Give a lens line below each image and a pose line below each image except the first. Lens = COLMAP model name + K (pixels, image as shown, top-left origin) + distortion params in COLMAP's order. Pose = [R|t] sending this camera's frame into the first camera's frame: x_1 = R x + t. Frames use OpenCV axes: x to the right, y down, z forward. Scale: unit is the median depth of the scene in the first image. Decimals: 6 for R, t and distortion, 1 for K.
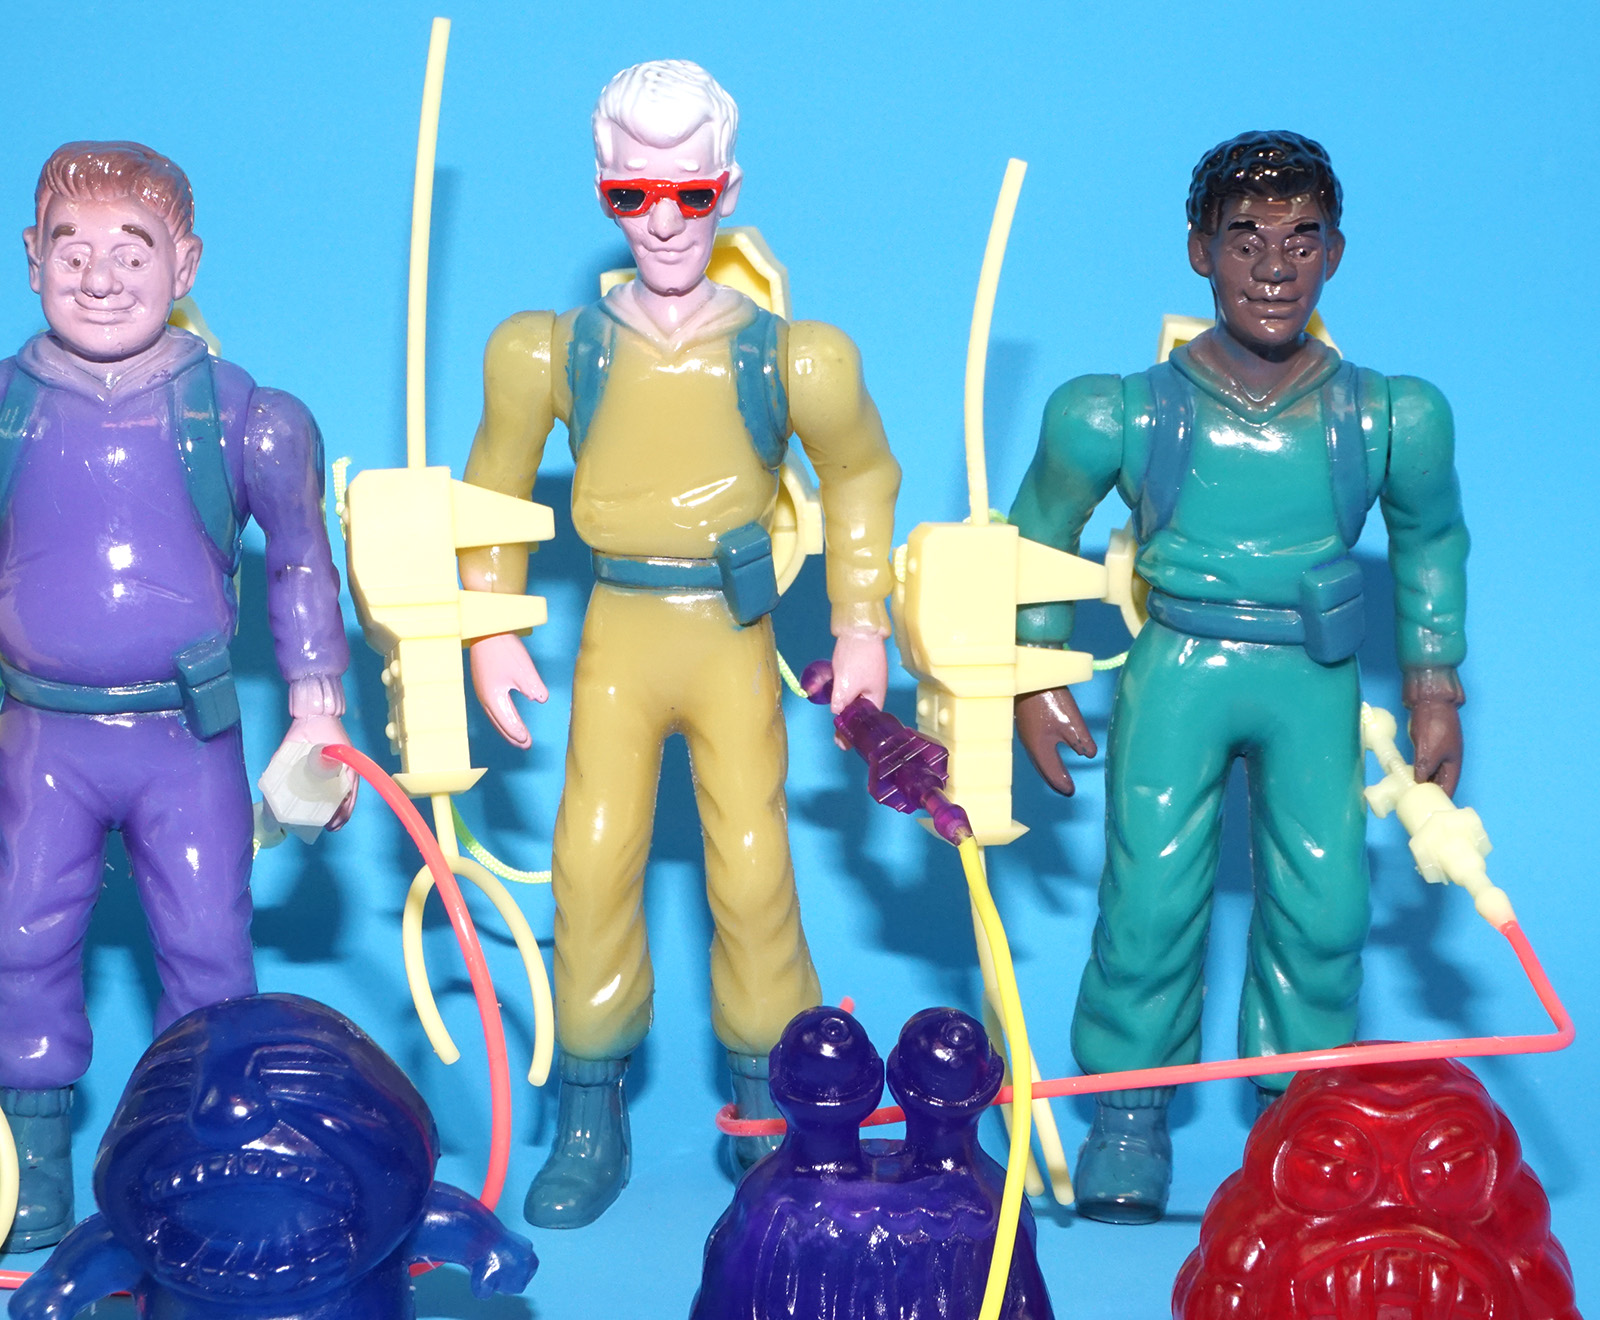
lens RADIAL K [[4450.4, 0, 848.5], [0, 4450.4, 615.6], [0, 0, 1]] dist [0.206491, 0.000000]
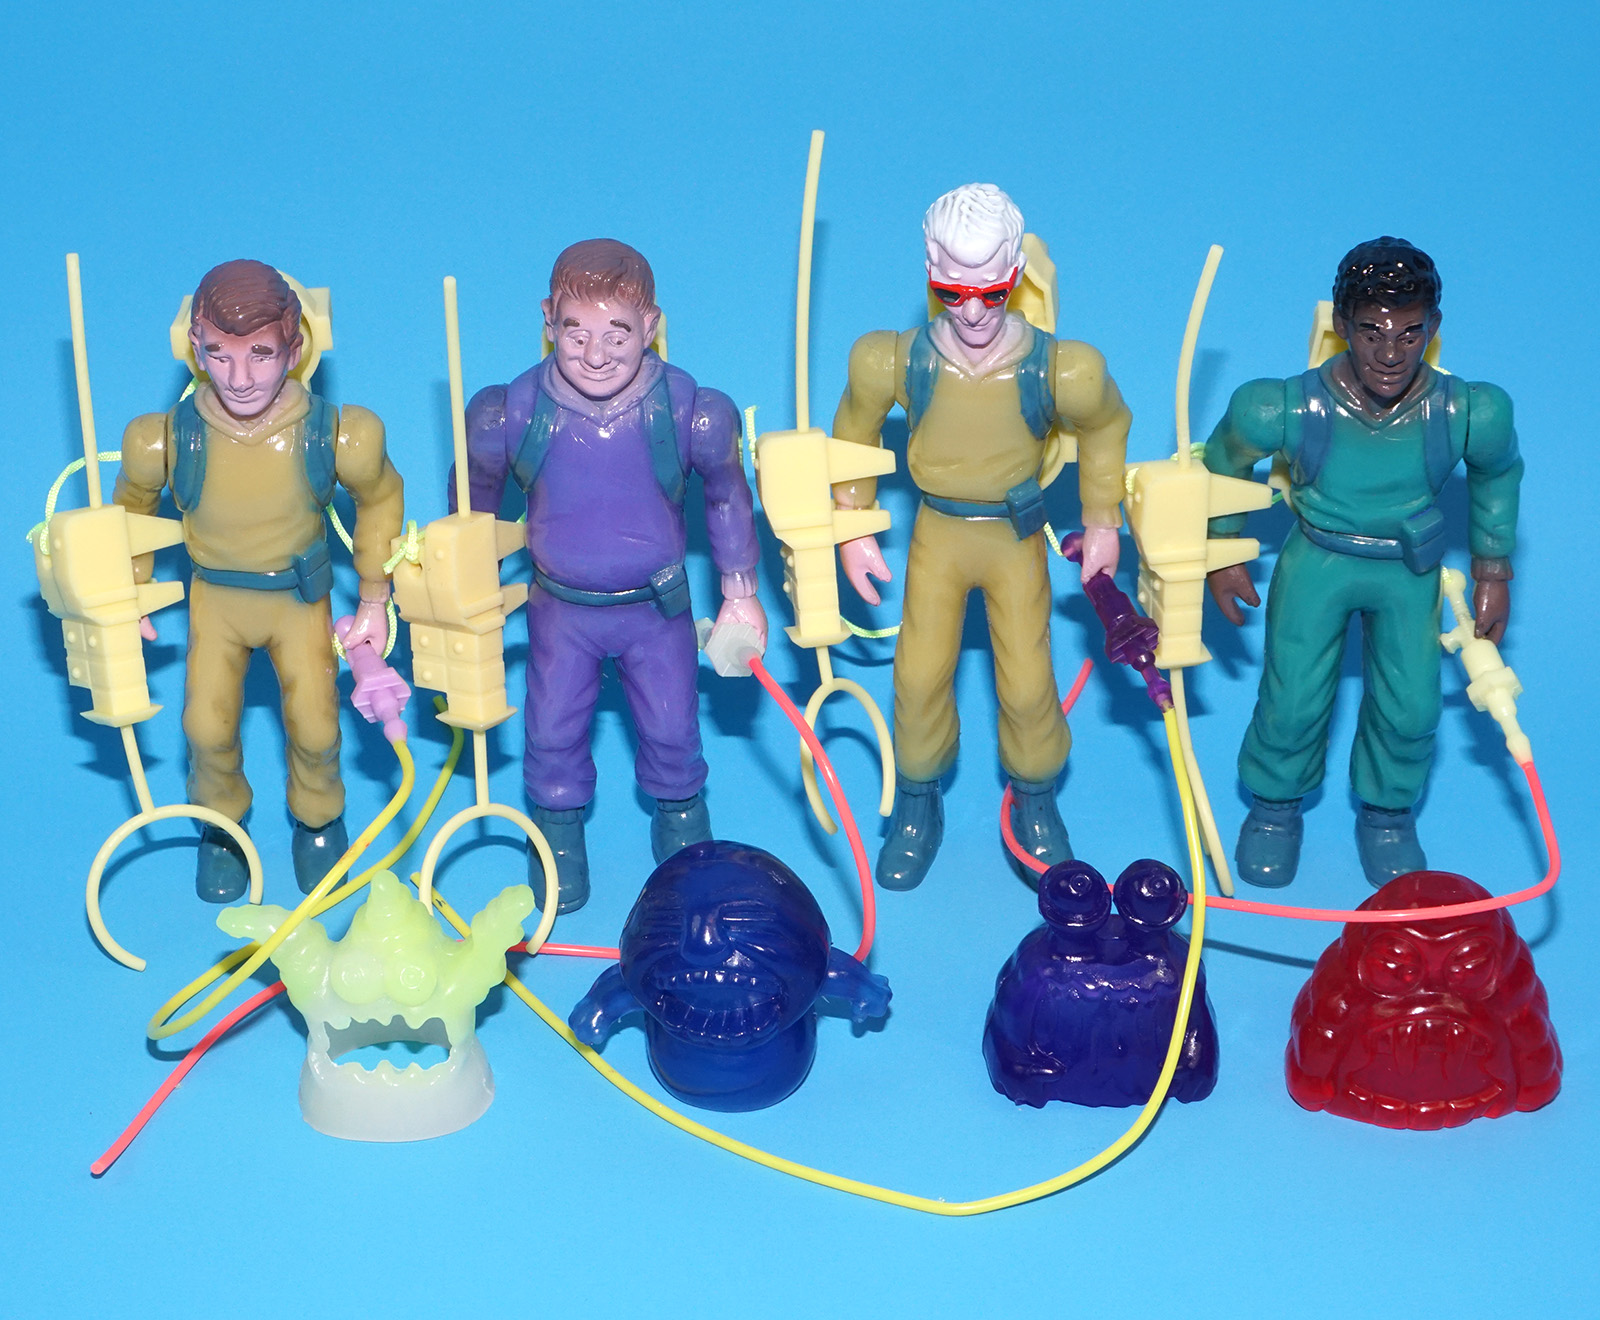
lens RADIAL K [[4450.4, 0, 790.2], [0, 4450.4, 656.0], [0, 0, 1]] dist [0.206491, 0.000000]
pose [[0.997850, 0.016309, -0.063470, -0.006143], [0.008457, 0.928392, 0.371507, -0.518619], [0.064984, -0.371245, 0.926258, -0.400892]]
